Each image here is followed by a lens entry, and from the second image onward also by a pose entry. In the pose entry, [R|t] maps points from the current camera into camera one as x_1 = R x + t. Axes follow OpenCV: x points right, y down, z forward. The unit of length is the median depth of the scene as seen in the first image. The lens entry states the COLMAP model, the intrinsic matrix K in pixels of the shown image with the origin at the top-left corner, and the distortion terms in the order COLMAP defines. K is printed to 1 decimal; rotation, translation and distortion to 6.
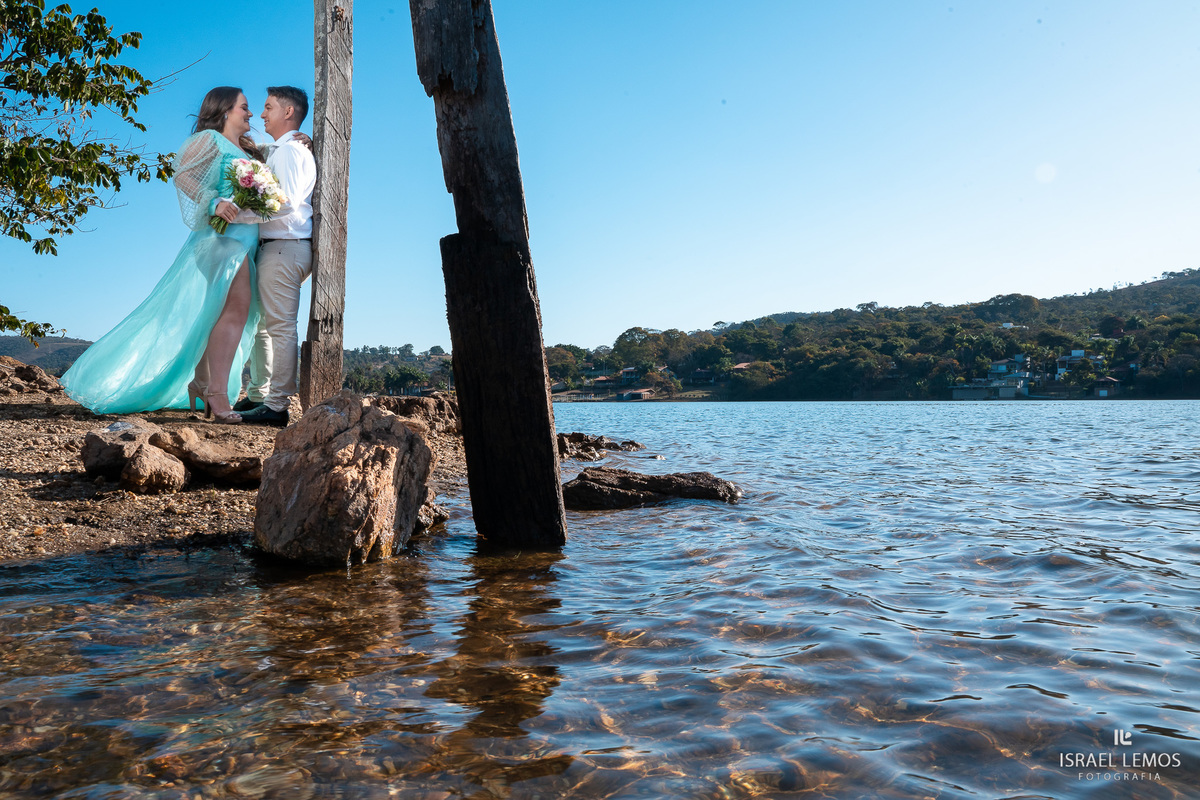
lens RADIAL K [[967.0, 0, 595.8], [0, 967.0, 407.1], [0, 0, 1]] dist [-0.109731, 0.075952]
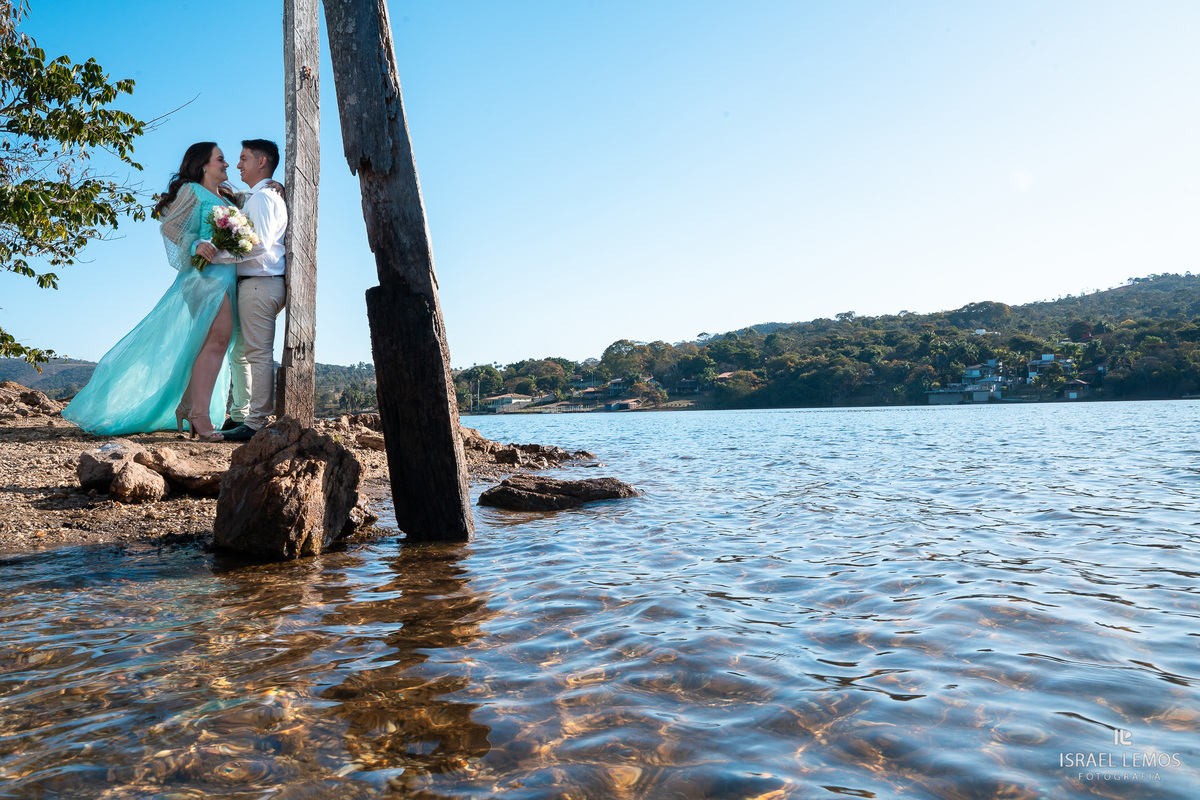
lens RADIAL K [[967.0, 0, 608.1], [0, 967.0, 399.2], [0, 0, 1]] dist [-0.109731, 0.075952]
pose [[0.999833, -0.017349, 0.005691, 0.072473], [0.017446, 0.999696, -0.017418, -0.004936], [-0.005387, 0.017515, 0.999832, -0.116660]]
